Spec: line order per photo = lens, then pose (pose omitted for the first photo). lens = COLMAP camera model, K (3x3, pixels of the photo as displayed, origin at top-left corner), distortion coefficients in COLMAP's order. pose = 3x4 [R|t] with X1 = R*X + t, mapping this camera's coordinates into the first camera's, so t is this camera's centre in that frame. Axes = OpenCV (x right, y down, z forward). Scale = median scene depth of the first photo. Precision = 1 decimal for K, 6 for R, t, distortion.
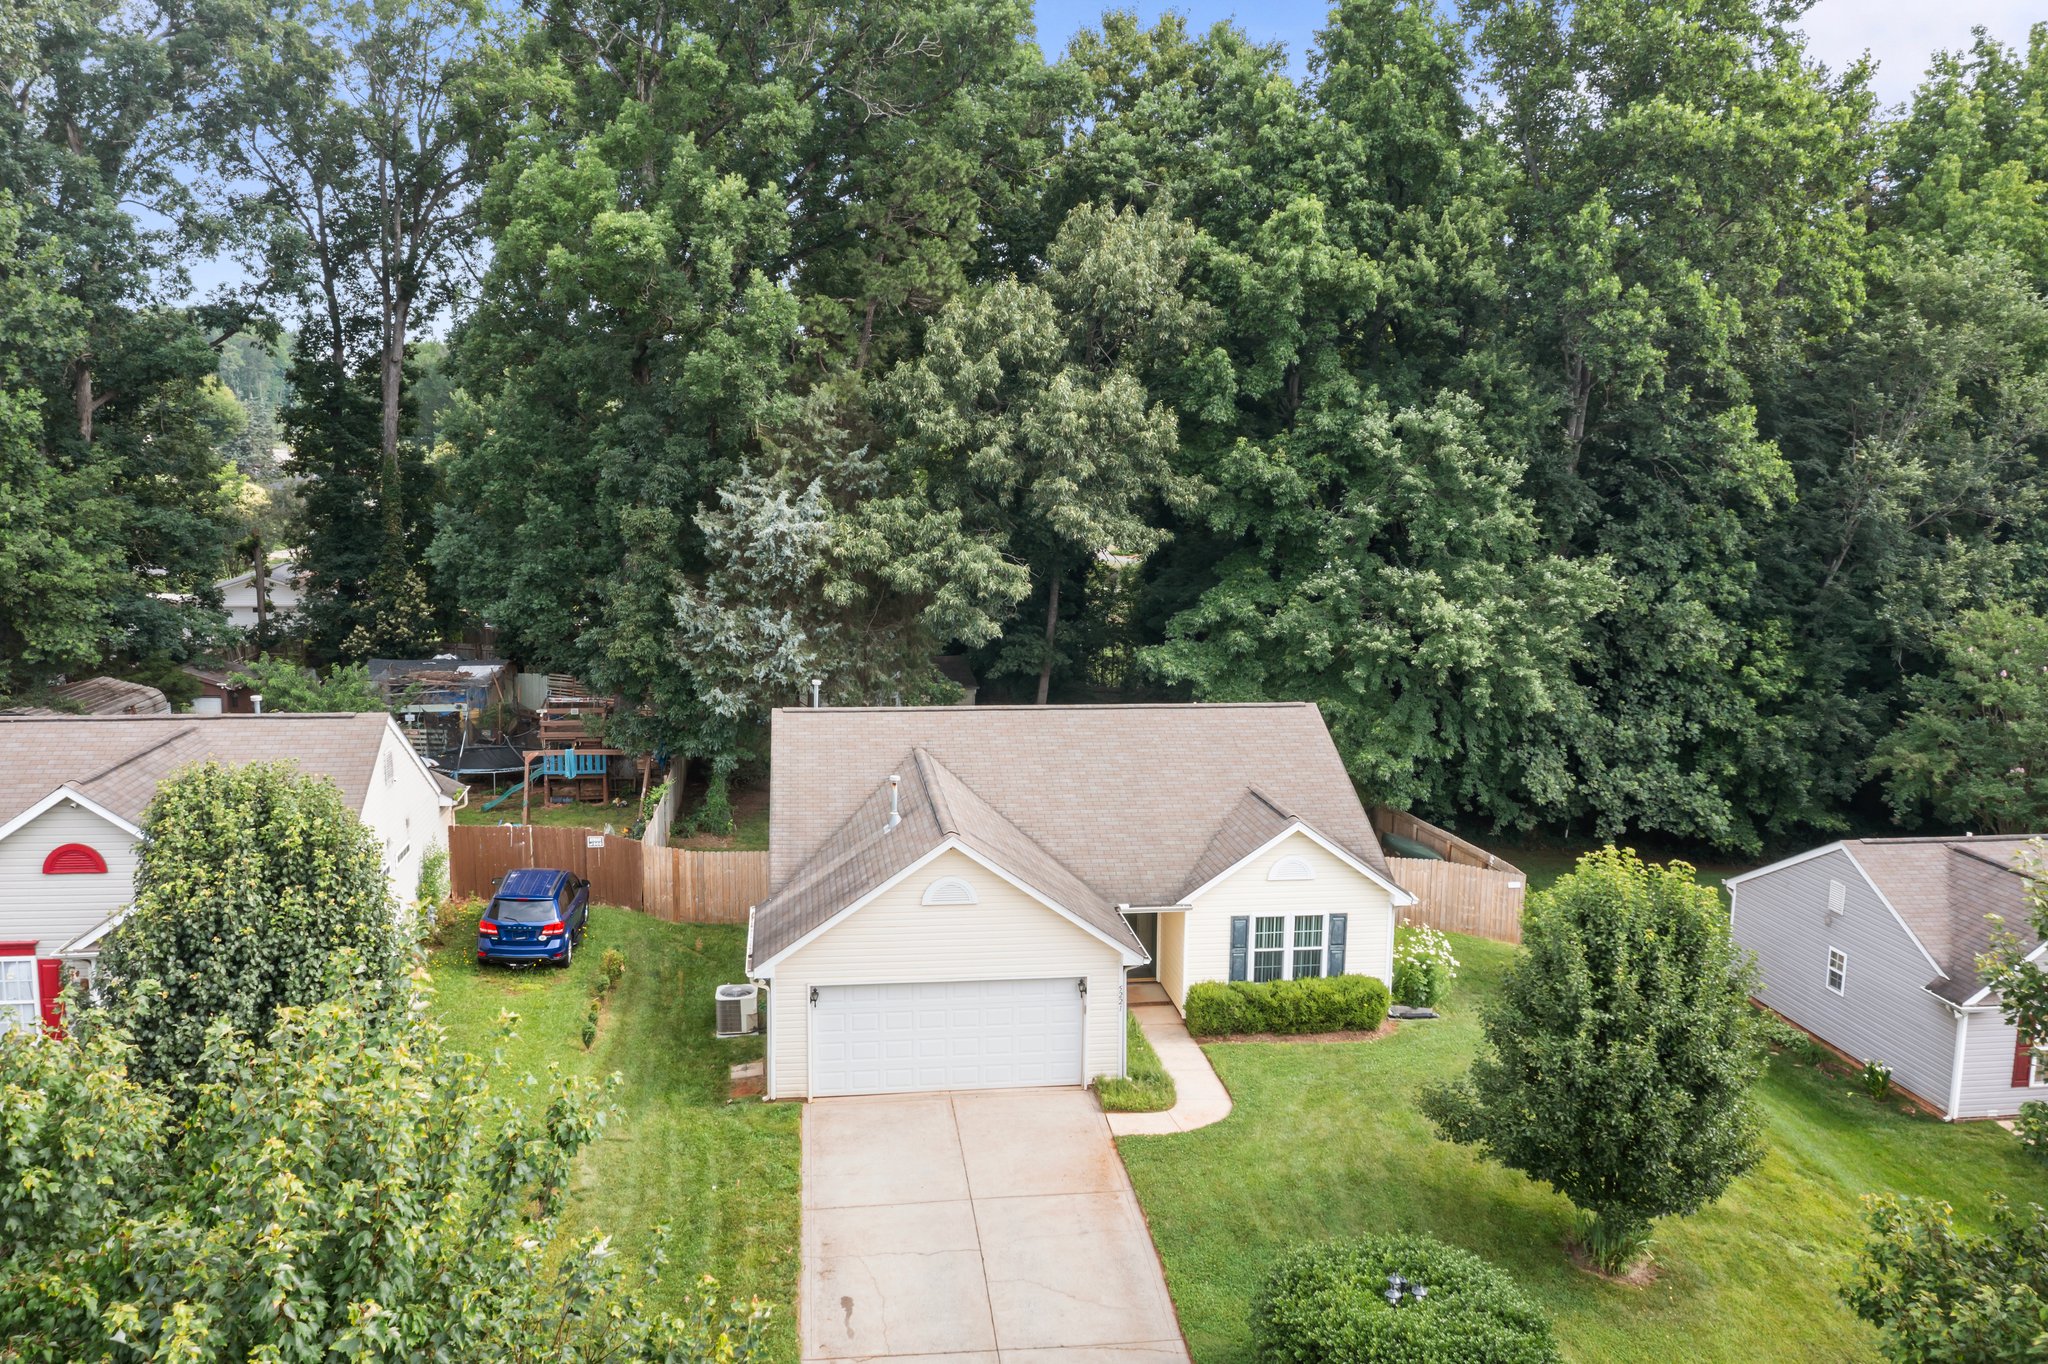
lens RADIAL K [[1644.9, 0, 1020.2], [0, 1644.9, 678.0], [0, 0, 1]] dist [-0.006455, -0.002261]
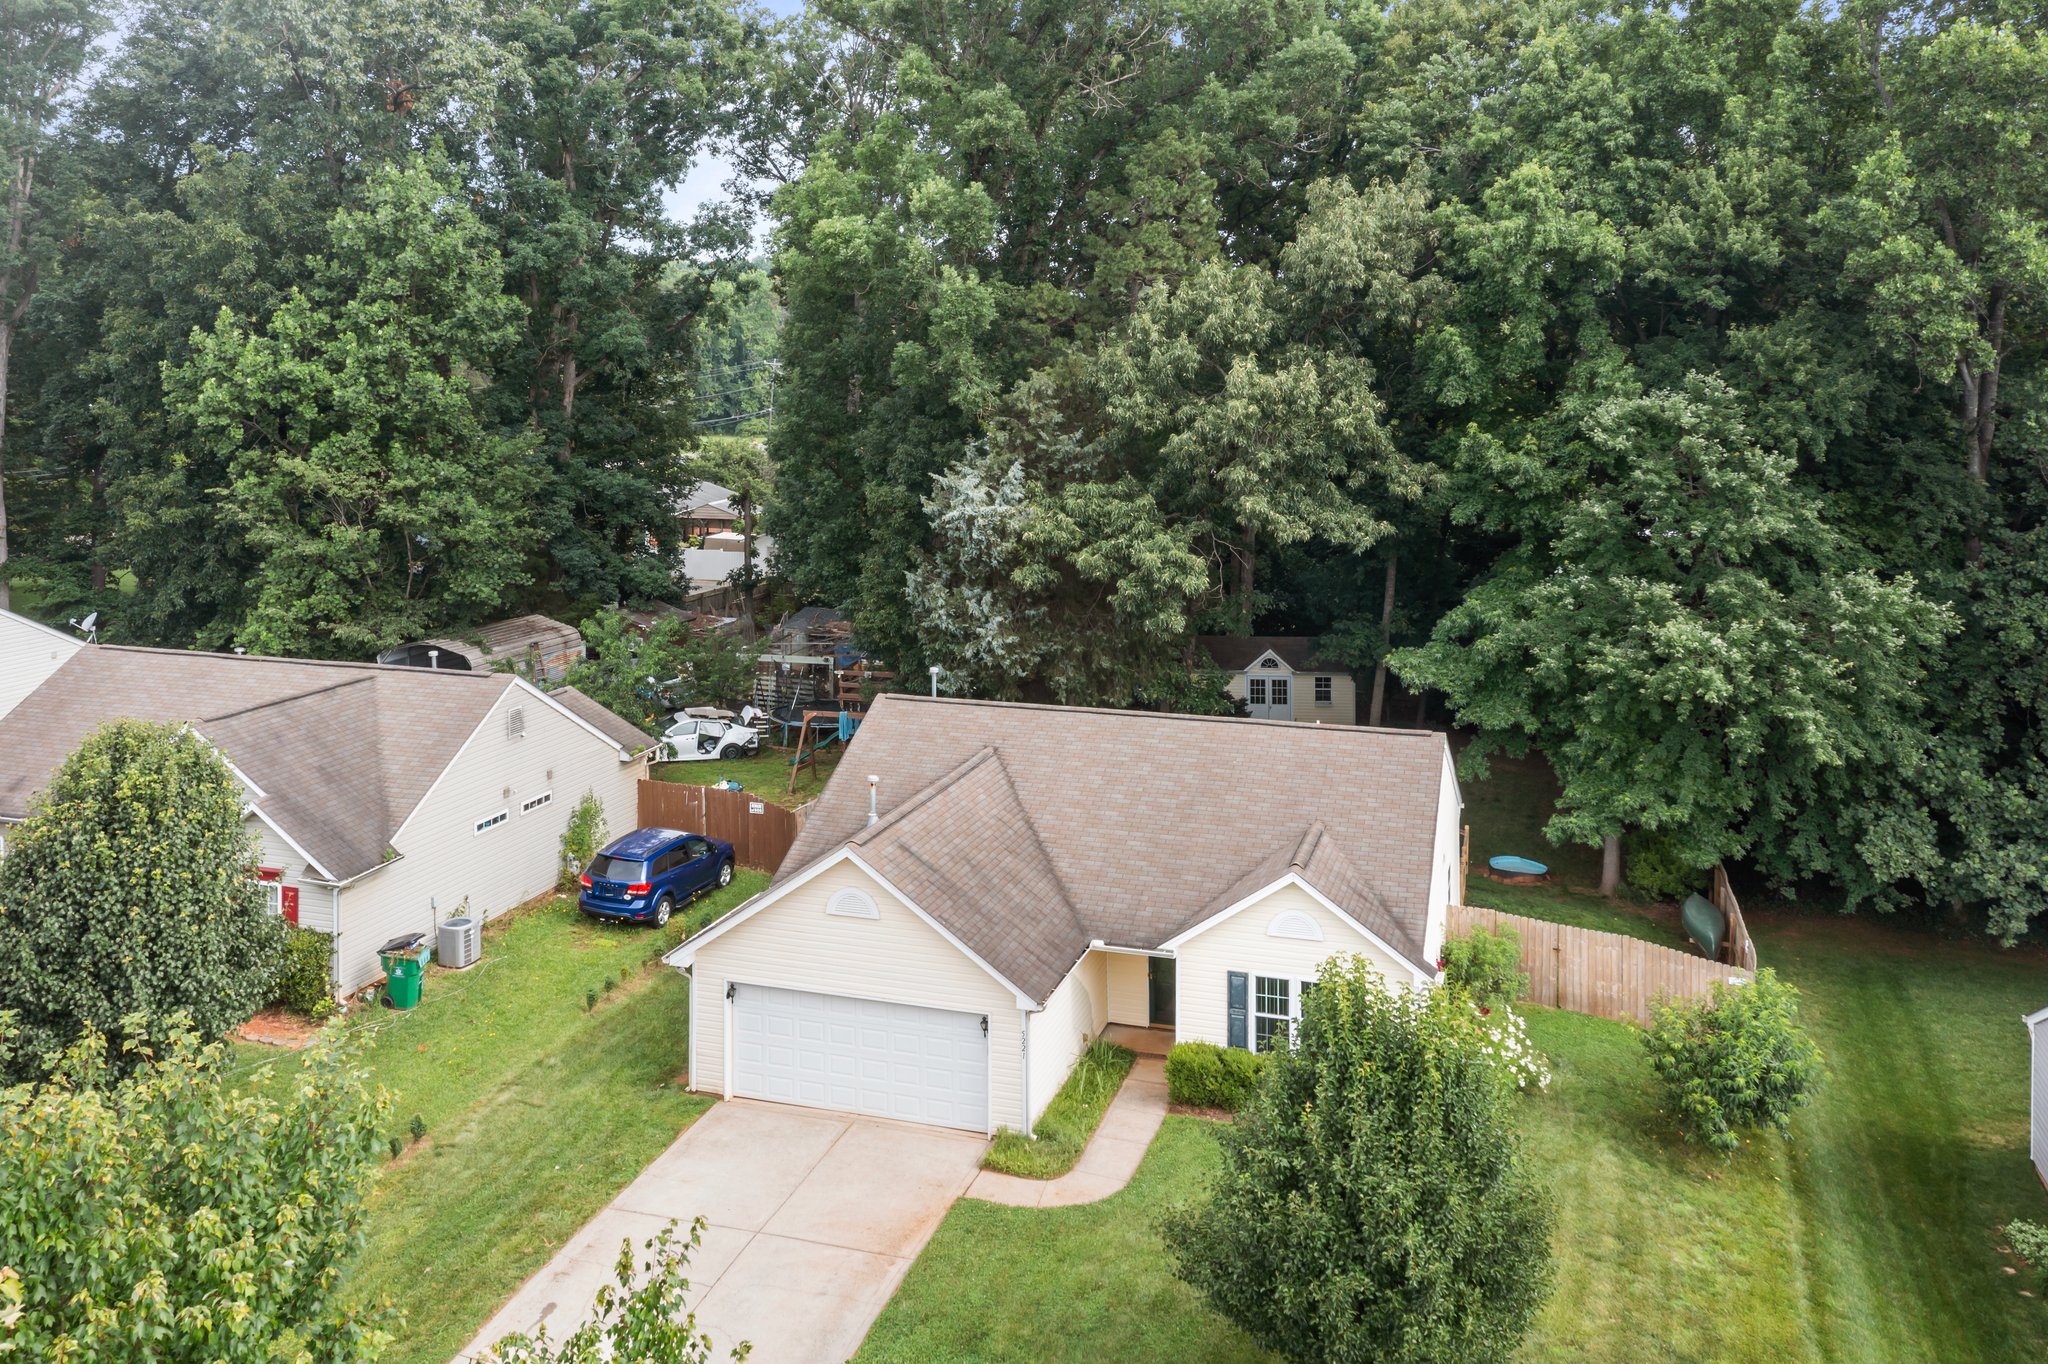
lens RADIAL K [[1708.9, 0, 1019.2], [0, 1708.9, 364.4], [0, 0, 1]] dist [-0.002648, -0.004254]
pose [[0.899768, -0.007501, -0.436305, 0.333181], [-0.057439, 0.989117, -0.135458, -0.038157], [0.432572, 0.146942, 0.889544, 0.054920]]
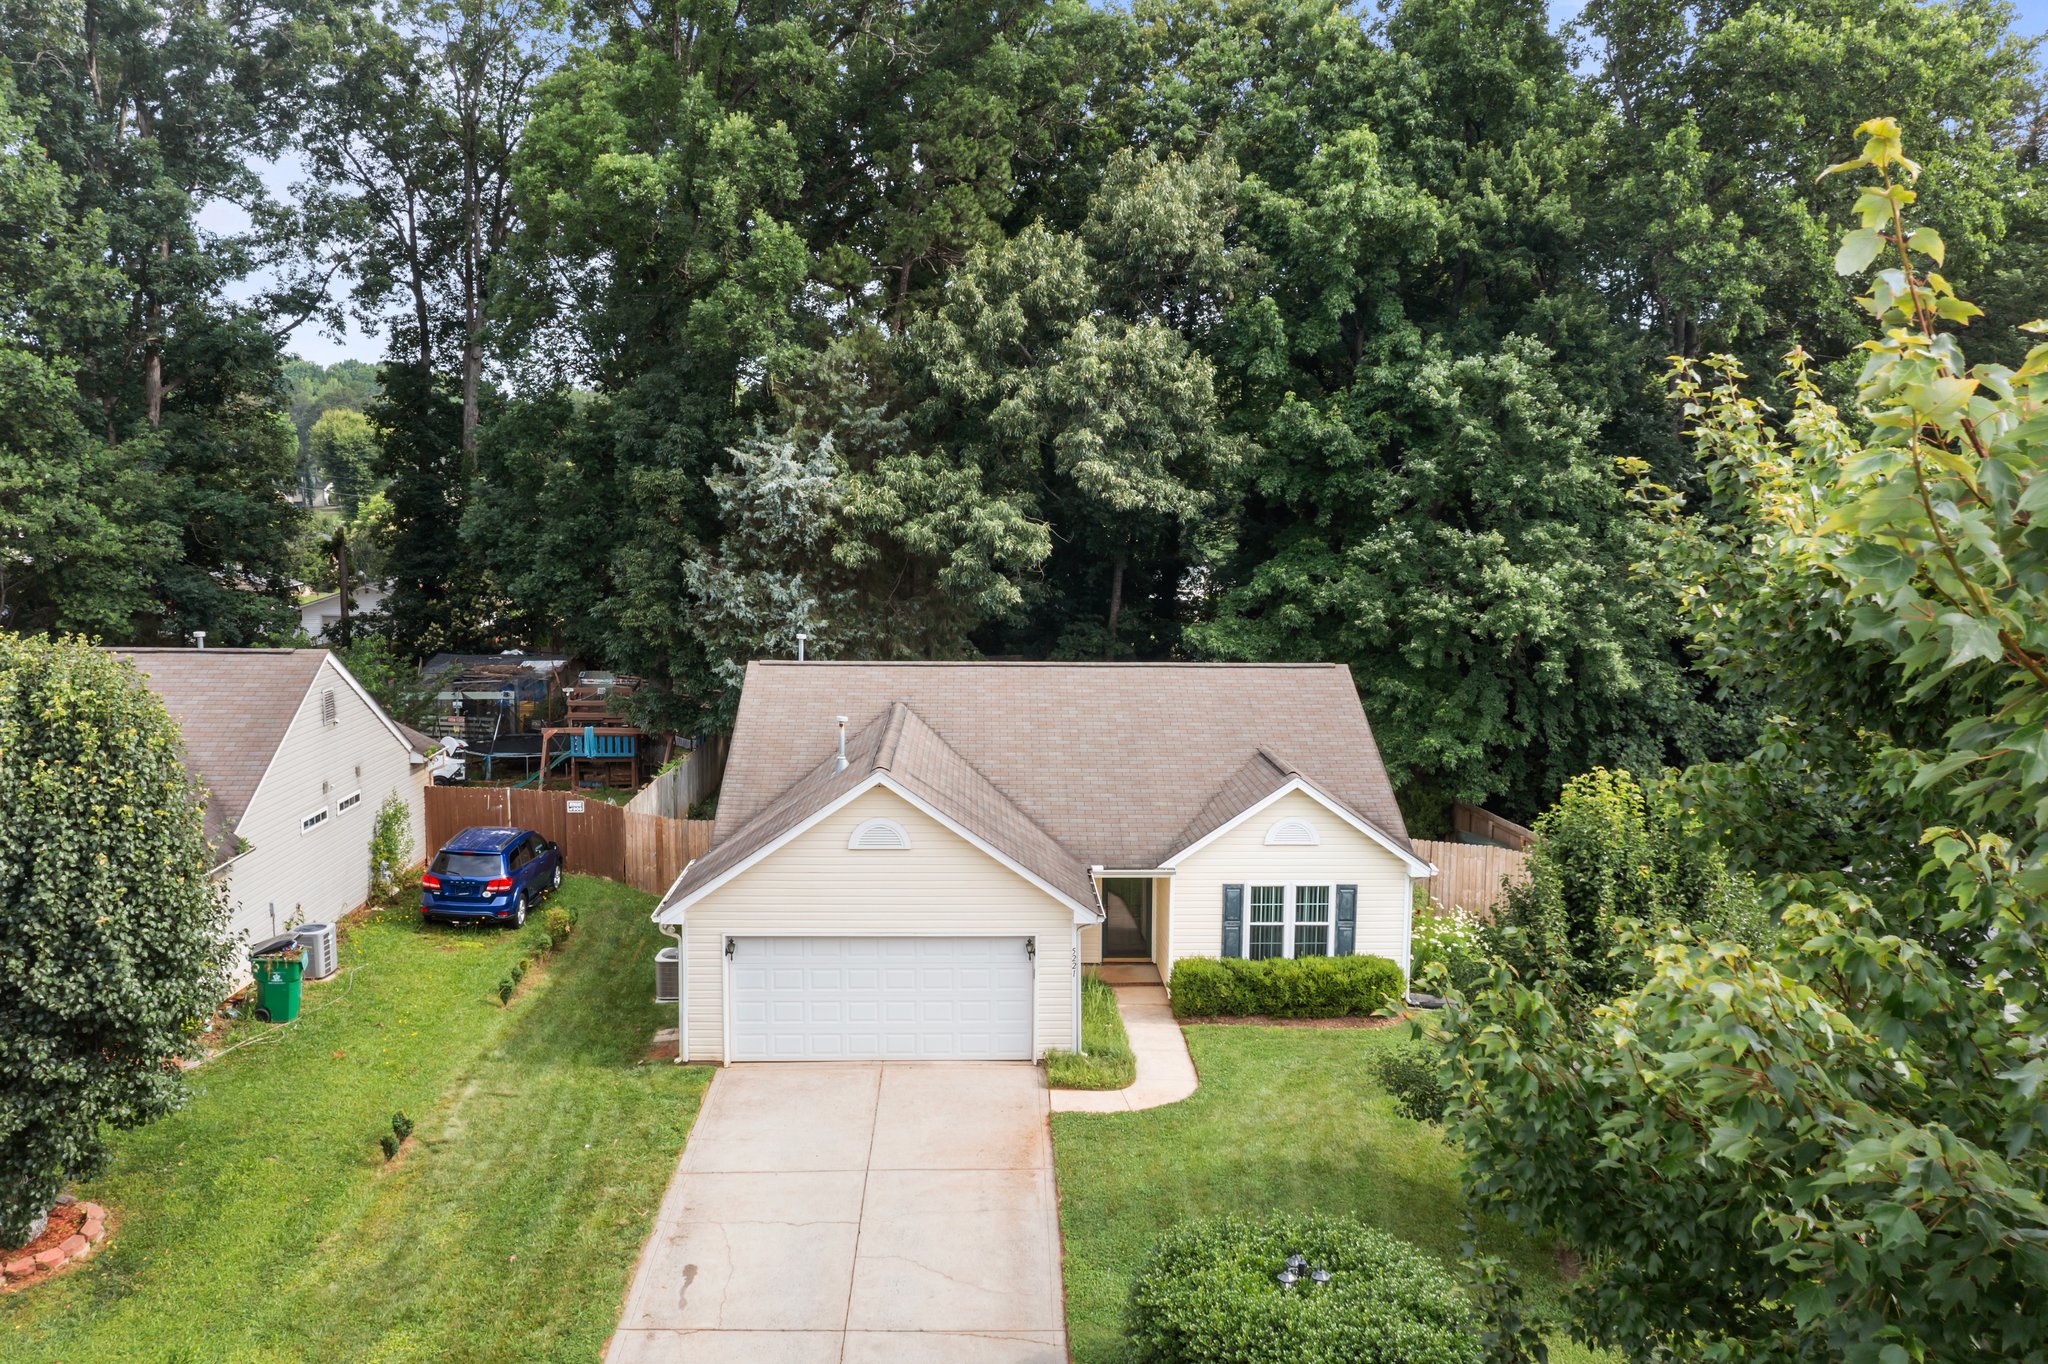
lens RADIAL K [[1650.8, 0, 1018.9], [0, 1650.8, 678.2], [0, 0, 1]] dist [-0.005489, -0.002548]
pose [[0.994422, 0.008022, -0.105167, 0.085222], [-0.011701, 0.999339, -0.034412, 0.049829], [0.104822, 0.035451, 0.993859, 0.072040]]
